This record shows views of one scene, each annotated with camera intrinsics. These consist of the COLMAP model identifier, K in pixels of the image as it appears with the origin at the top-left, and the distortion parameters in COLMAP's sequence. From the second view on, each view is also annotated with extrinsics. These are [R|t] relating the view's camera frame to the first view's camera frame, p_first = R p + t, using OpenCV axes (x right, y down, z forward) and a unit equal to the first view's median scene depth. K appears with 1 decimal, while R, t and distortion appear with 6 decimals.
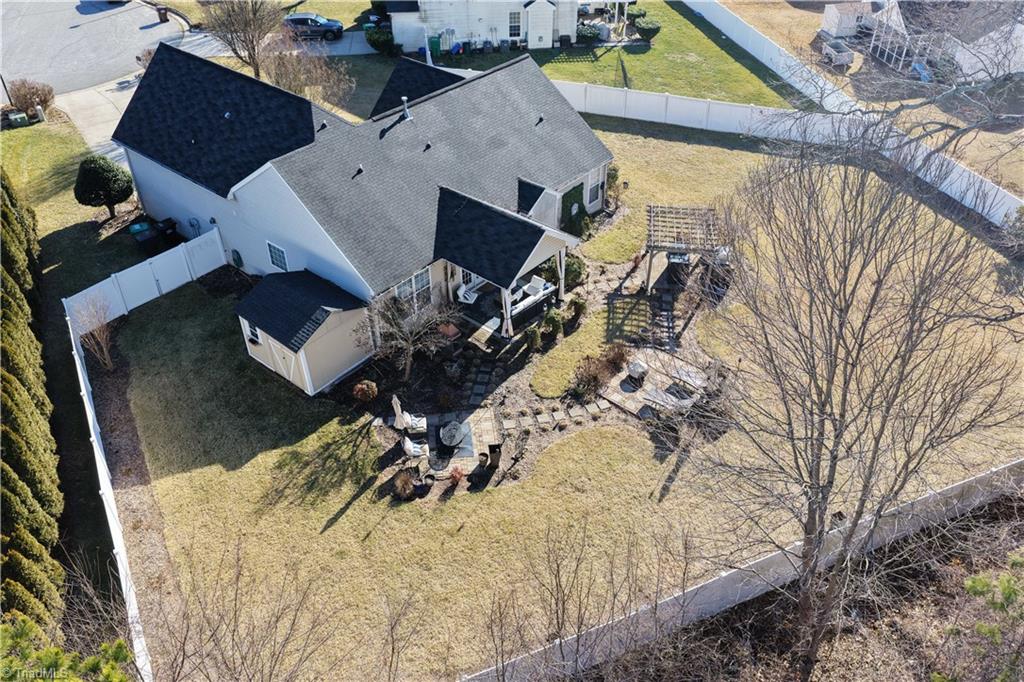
lens RADIAL K [[783.4, 0, 490.1], [0, 783.4, 347.8], [0, 0, 1]] dist [-0.001593, 0.000779]
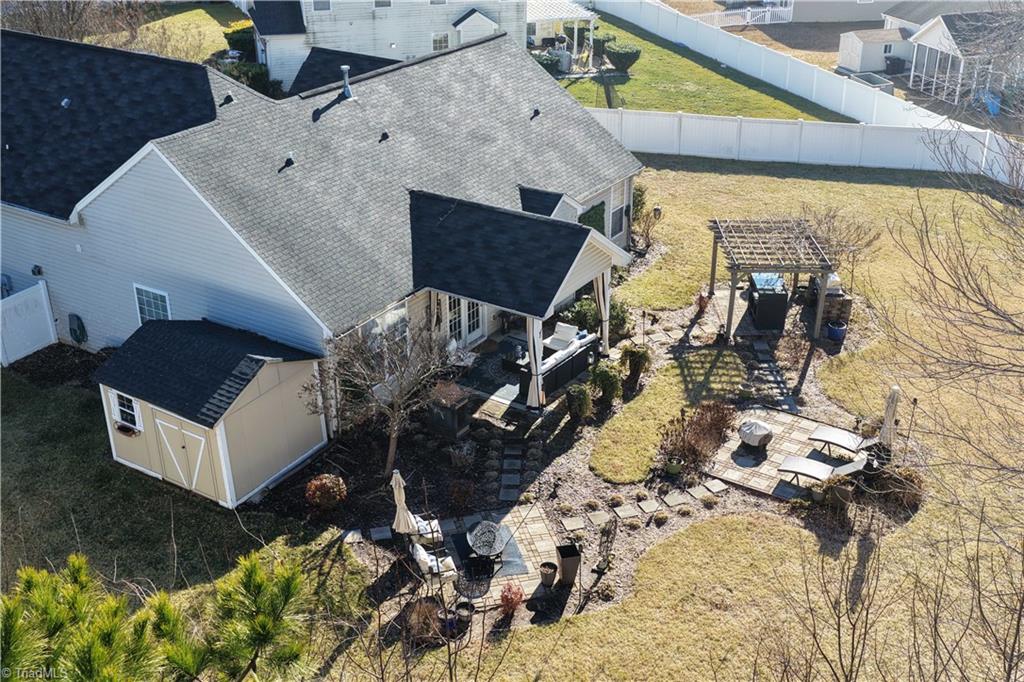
lens RADIAL K [[1130.6, 0, 512.0], [0, 1130.6, 341.0], [0, 0, 1]] dist [-0.003073, 0.000775]
pose [[0.991998, -0.052279, 0.114925, -0.099188], [0.072588, 0.980923, -0.180338, 0.096907], [-0.103304, 0.187237, 0.976868, 0.106152]]
